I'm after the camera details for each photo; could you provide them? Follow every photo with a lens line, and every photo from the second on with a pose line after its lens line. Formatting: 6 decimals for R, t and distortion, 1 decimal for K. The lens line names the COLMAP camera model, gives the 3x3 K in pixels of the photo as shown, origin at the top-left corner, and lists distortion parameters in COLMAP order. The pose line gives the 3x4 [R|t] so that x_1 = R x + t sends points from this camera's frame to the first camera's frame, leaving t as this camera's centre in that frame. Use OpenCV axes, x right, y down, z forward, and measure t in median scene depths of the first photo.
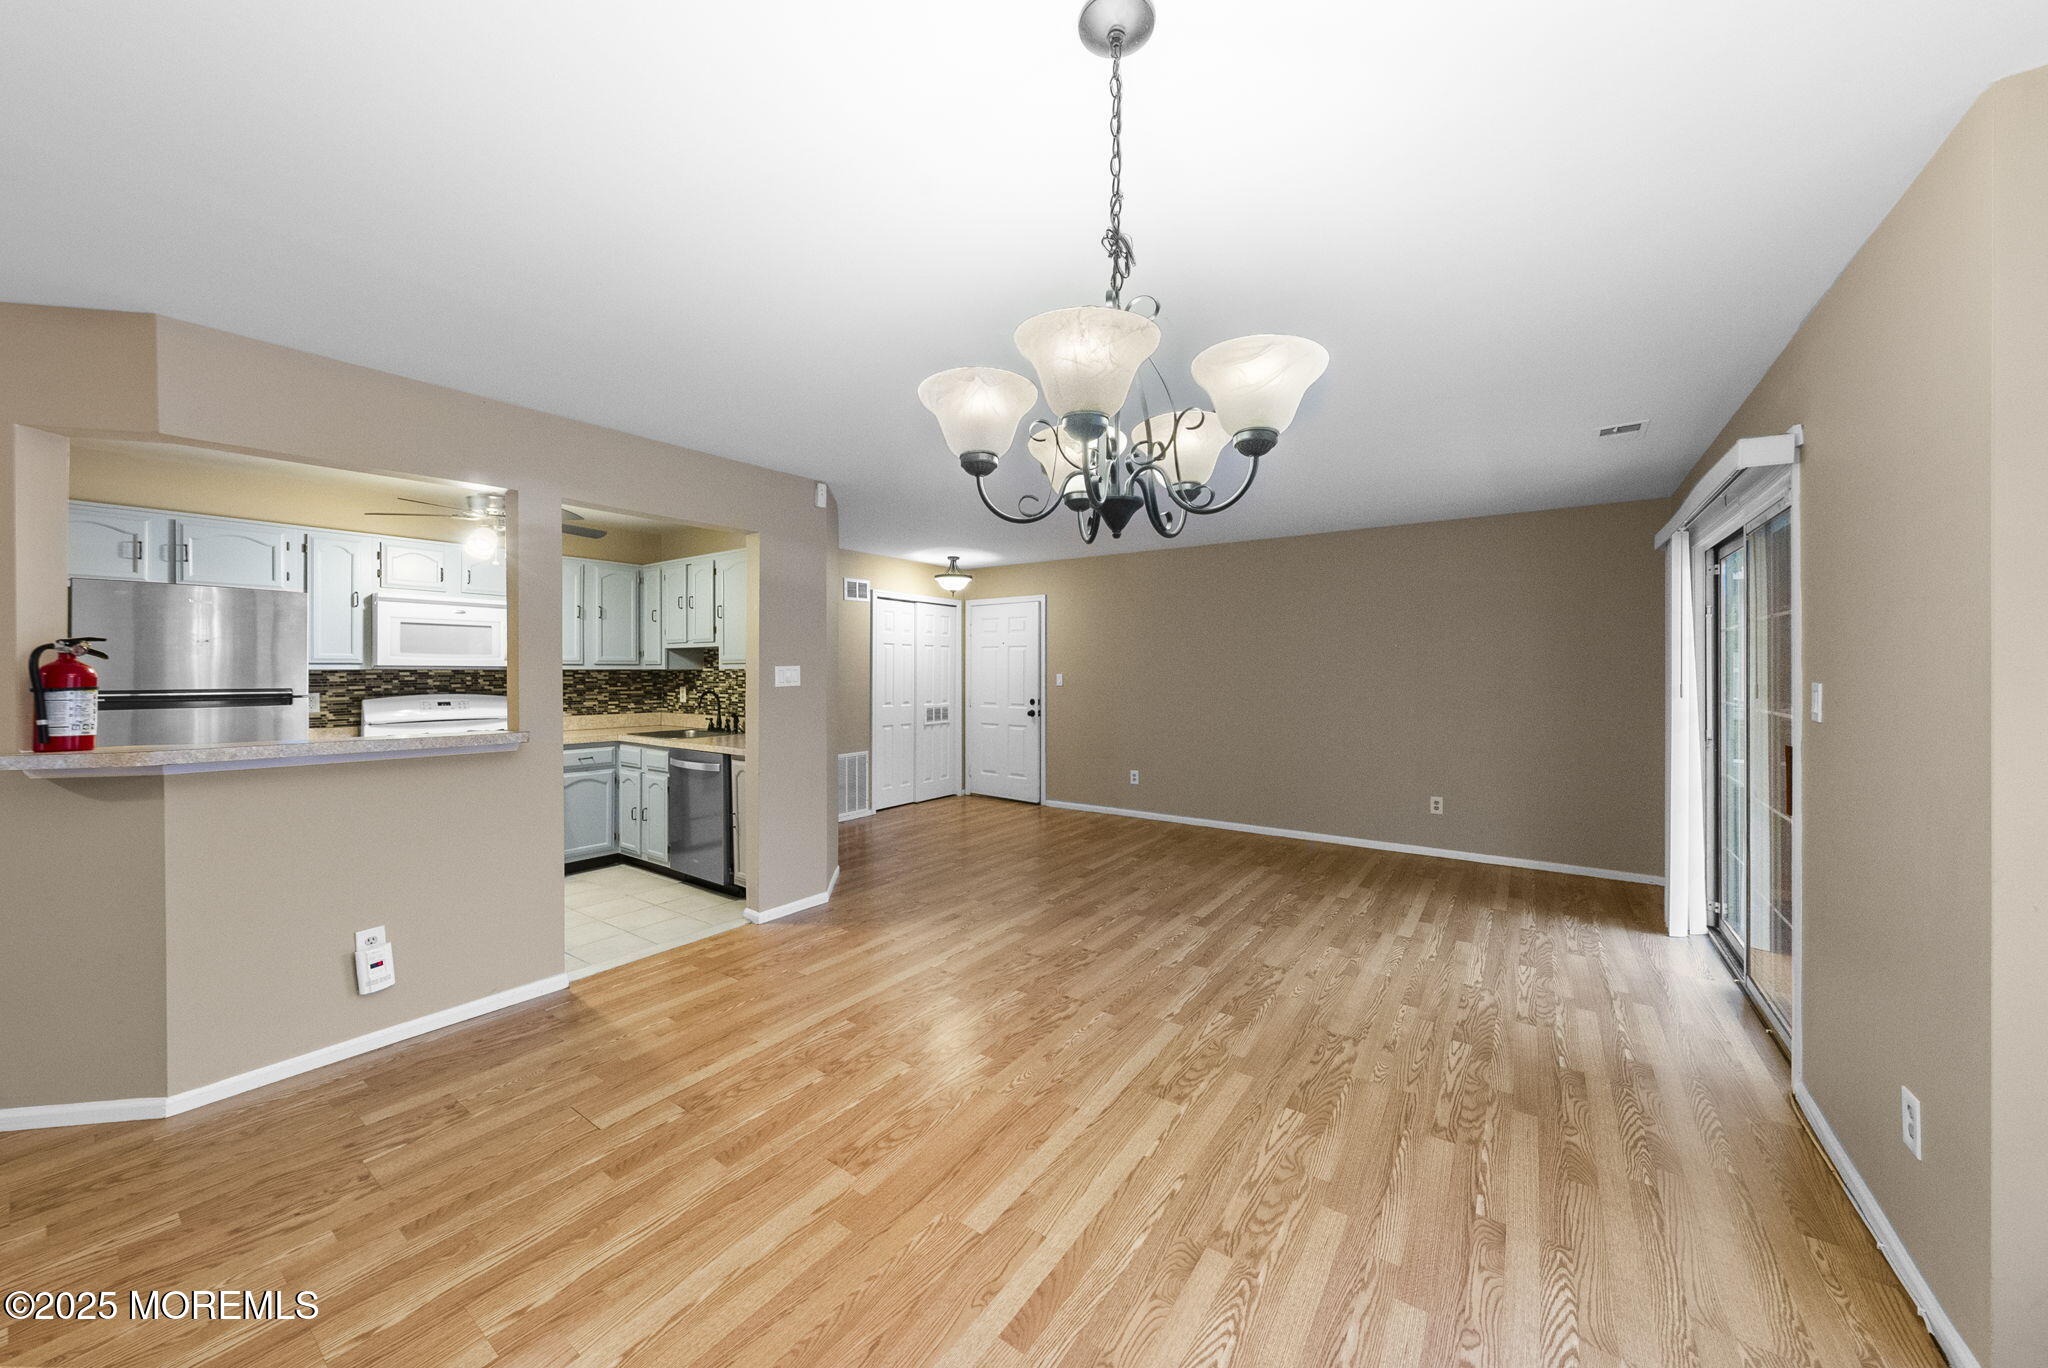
lens RADIAL K [[711.2, 0, 1038.5], [0, 711.2, 671.1], [0, 0, 1]] dist [-0.005229, 0.000714]
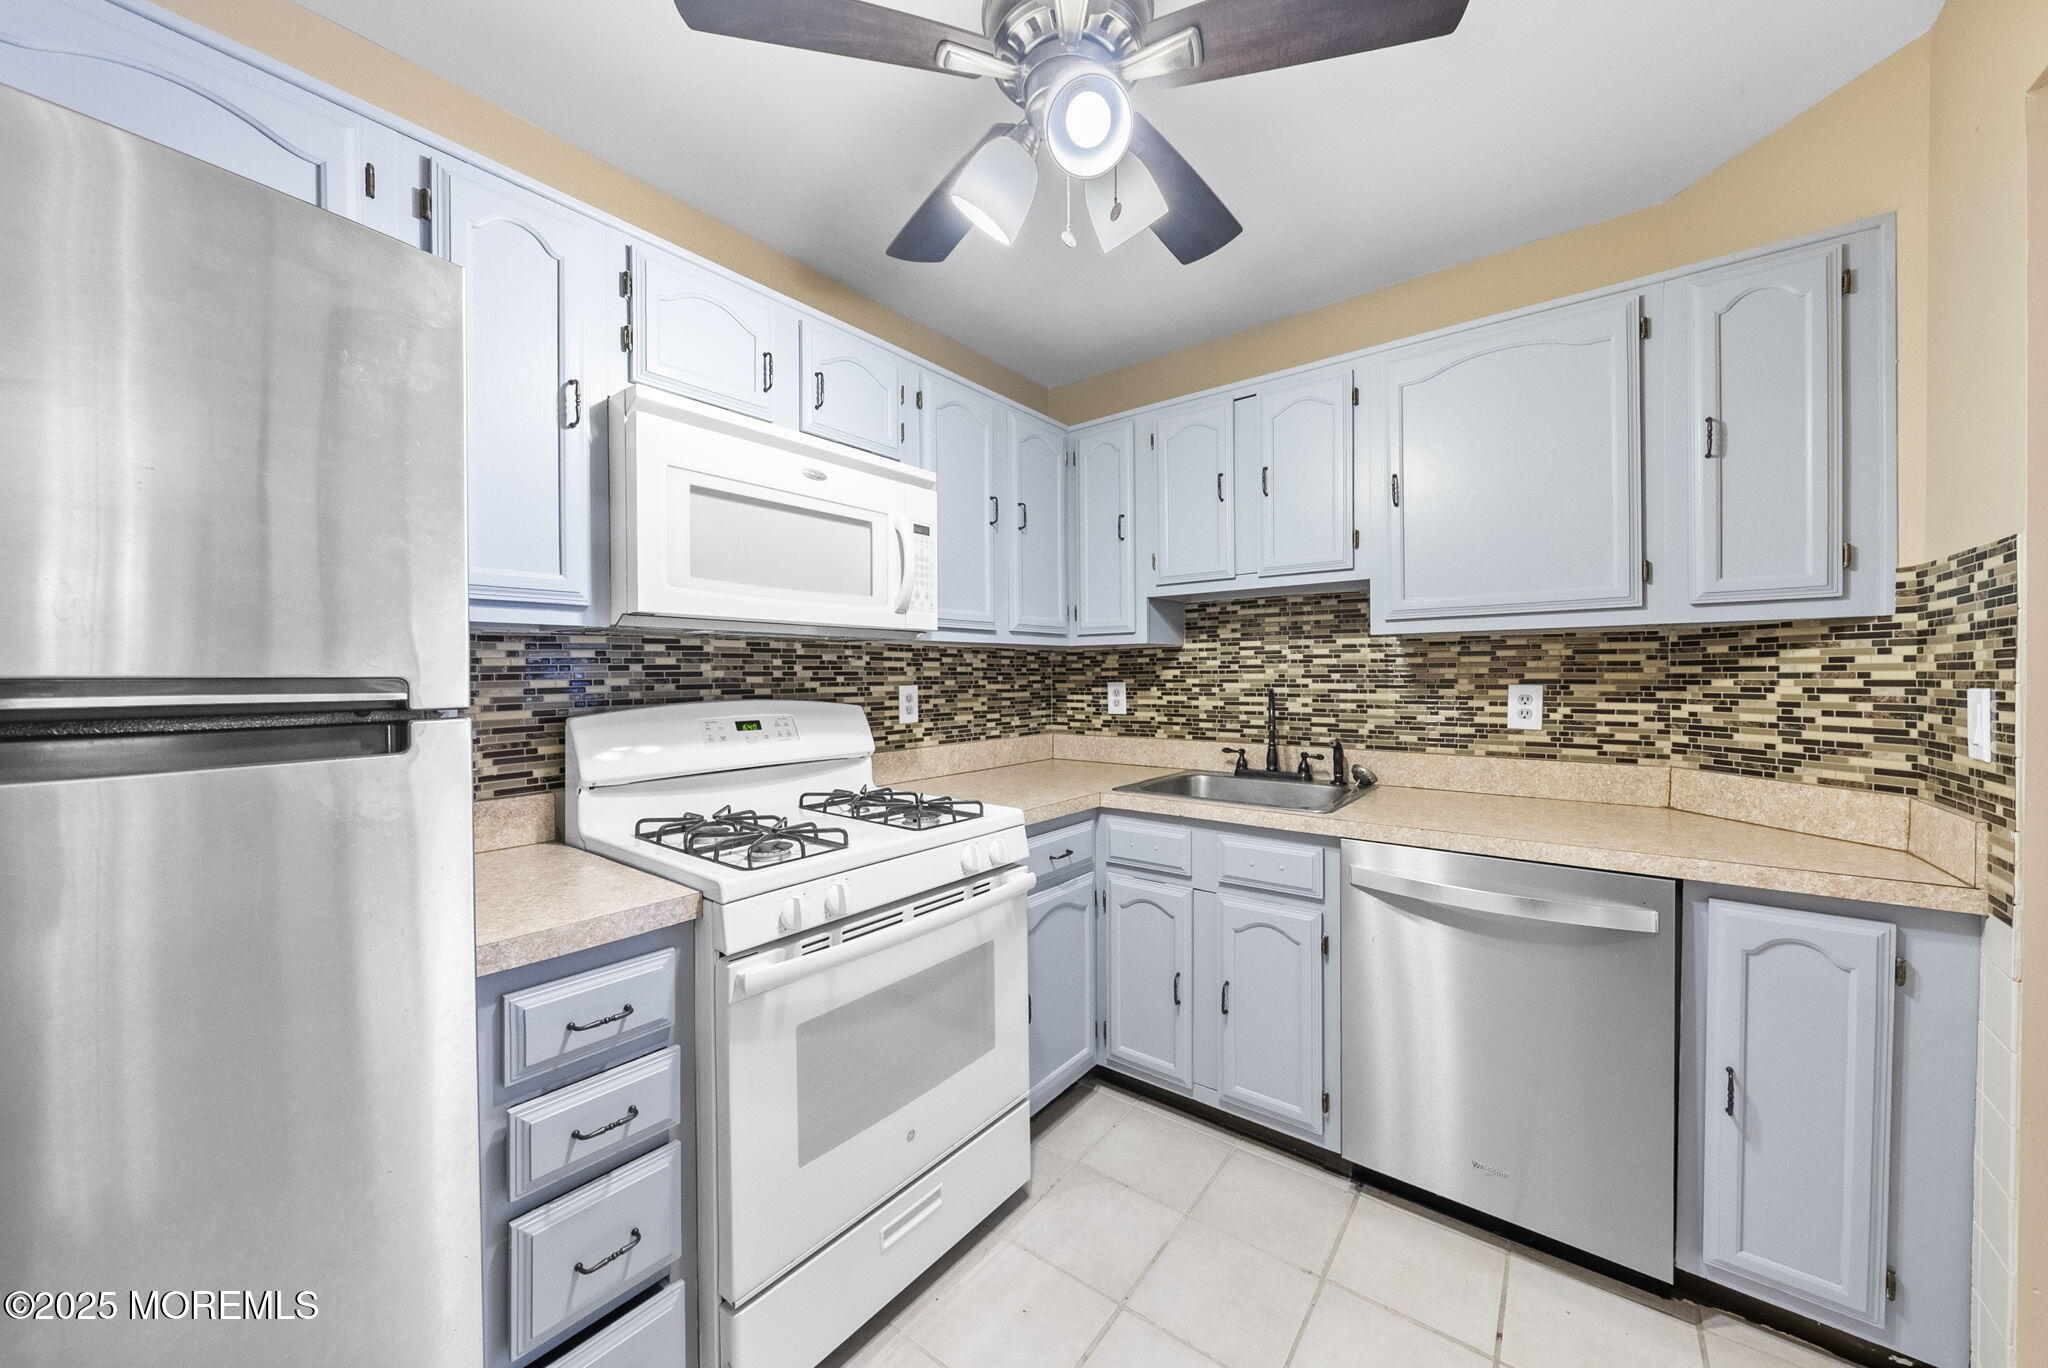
lens RADIAL K [[735.9, 0, 1052.8], [0, 735.9, 678.4], [0, 0, 1]] dist [-0.005167, 0.001051]
pose [[0.999089, -0.007778, -0.041963, -0.728820], [0.008056, 0.999947, 0.006476, 0.021399], [0.041911, -0.006808, 0.999098, 0.672699]]
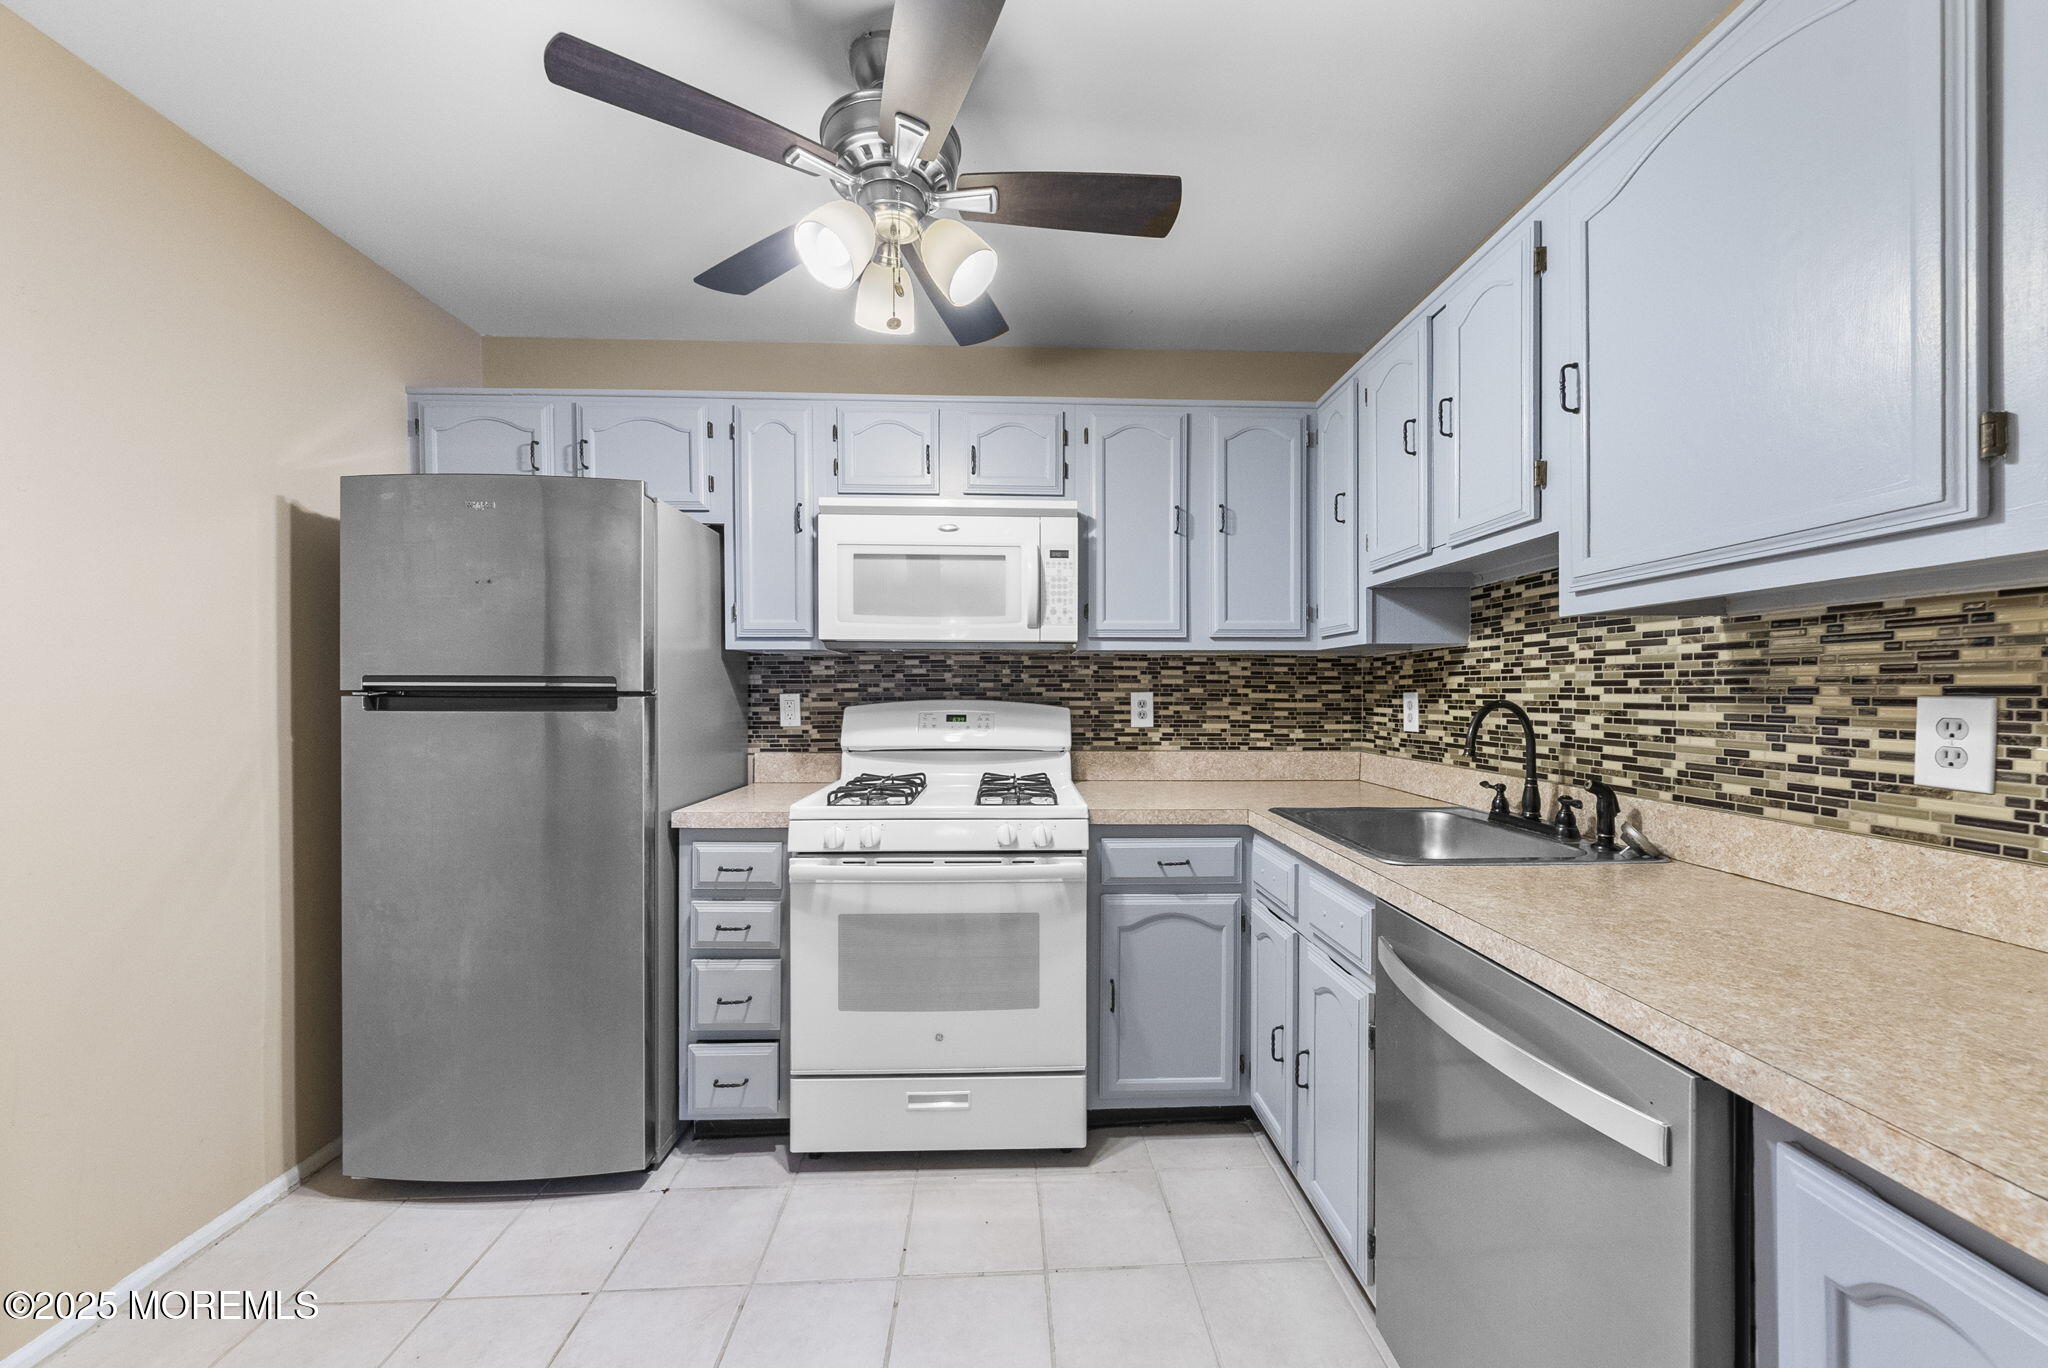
lens RADIAL K [[735.9, 0, 1027.0], [0, 735.9, 697.0], [0, 0, 1]] dist [-0.005167, 0.001051]
pose [[0.597323, 0.005514, -0.801982, -0.410812], [-0.000356, 0.999978, 0.006611, 0.030134], [0.802001, -0.003663, 0.597311, 0.797761]]
